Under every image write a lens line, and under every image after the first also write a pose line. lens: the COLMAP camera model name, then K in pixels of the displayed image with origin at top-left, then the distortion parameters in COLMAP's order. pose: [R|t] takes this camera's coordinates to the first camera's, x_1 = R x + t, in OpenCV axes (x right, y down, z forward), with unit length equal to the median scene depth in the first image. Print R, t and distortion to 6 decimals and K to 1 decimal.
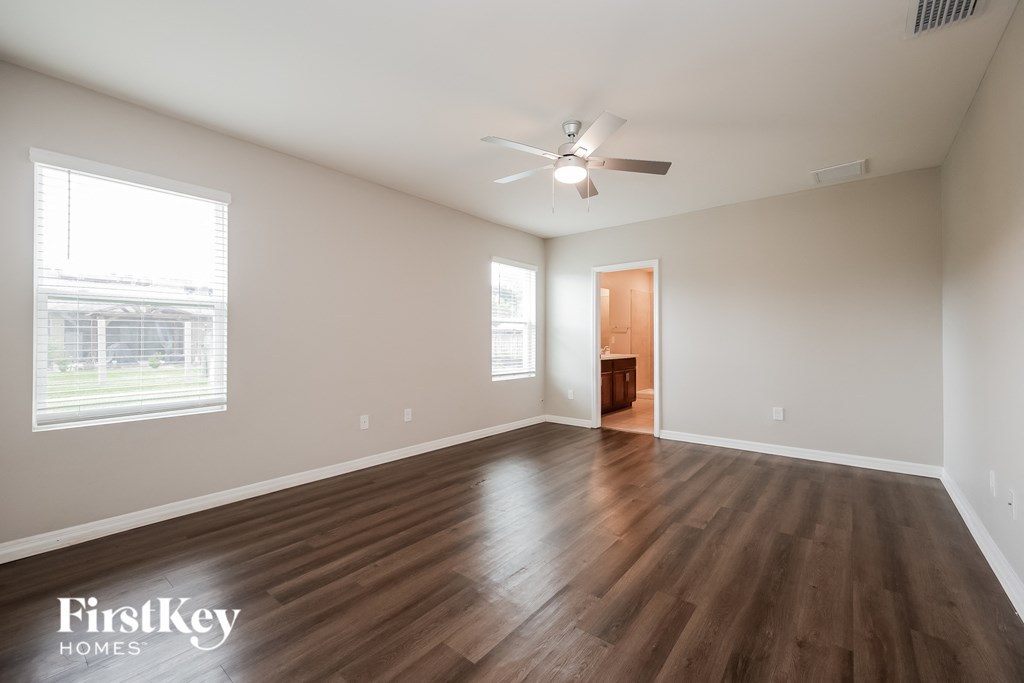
lens RADIAL K [[412.8, 0, 515.8], [0, 412.8, 336.5], [0, 0, 1]] dist [0.000901, 0.000076]
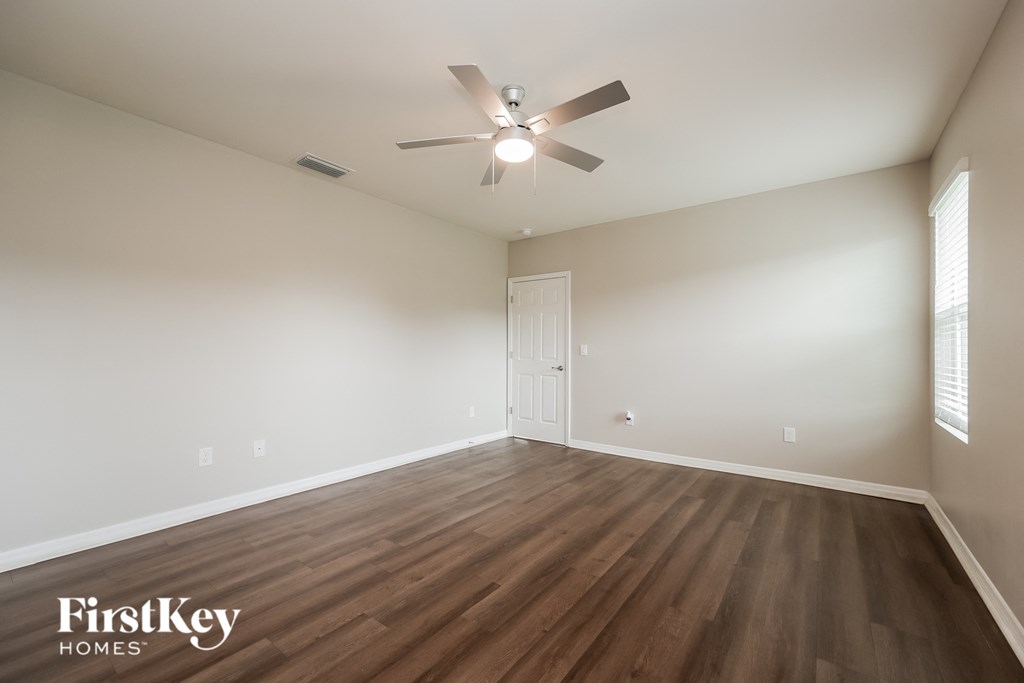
lens RADIAL K [[412.8, 0, 515.8], [0, 412.8, 336.5], [0, 0, 1]] dist [0.000901, 0.000076]
pose [[-0.999456, 0.001158, -0.032957, 0.167525], [0.002615, 0.999020, -0.044181, 0.020784], [0.032873, -0.044243, -0.998480, 2.023293]]
